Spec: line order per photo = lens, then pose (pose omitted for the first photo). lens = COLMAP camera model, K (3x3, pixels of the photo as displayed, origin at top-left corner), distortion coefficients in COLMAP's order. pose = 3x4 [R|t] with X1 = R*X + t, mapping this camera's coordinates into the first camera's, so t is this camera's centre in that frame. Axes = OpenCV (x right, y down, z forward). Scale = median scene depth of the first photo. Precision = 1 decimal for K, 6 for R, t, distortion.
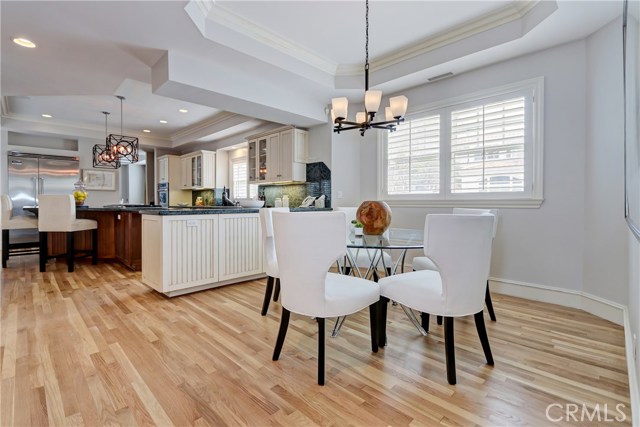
lens RADIAL K [[299.9, 0, 319.5], [0, 299.9, 201.7], [0, 0, 1]] dist [0.002587, 0.000013]
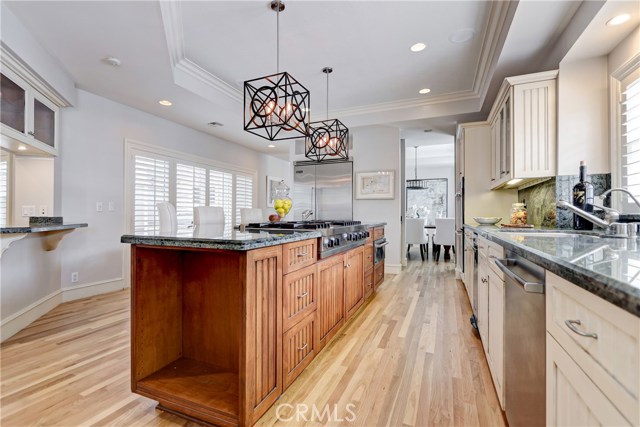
lens RADIAL K [[296.6, 0, 306.8], [0, 296.6, 213.0], [0, 0, 1]] dist [0.027707, -0.022975]
pose [[0.346022, -0.006649, -0.938203, -0.127526], [0.001403, 0.999977, -0.006570, 0.000170], [0.938225, 0.000957, 0.346024, 0.623922]]
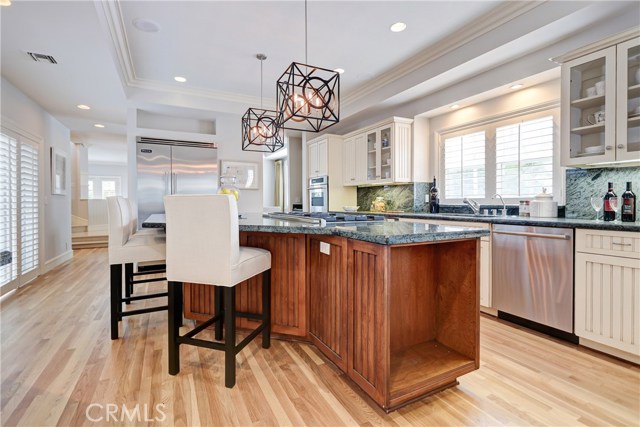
lens RADIAL K [[304.9, 0, 317.2], [0, 304.9, 202.1], [0, 0, 1]] dist [0.000442, 0.000437]
pose [[0.949704, -0.005540, -0.313099, -0.346697], [0.006362, 0.999978, 0.001602, -0.007491], [0.313083, -0.003513, 0.949719, 0.383211]]
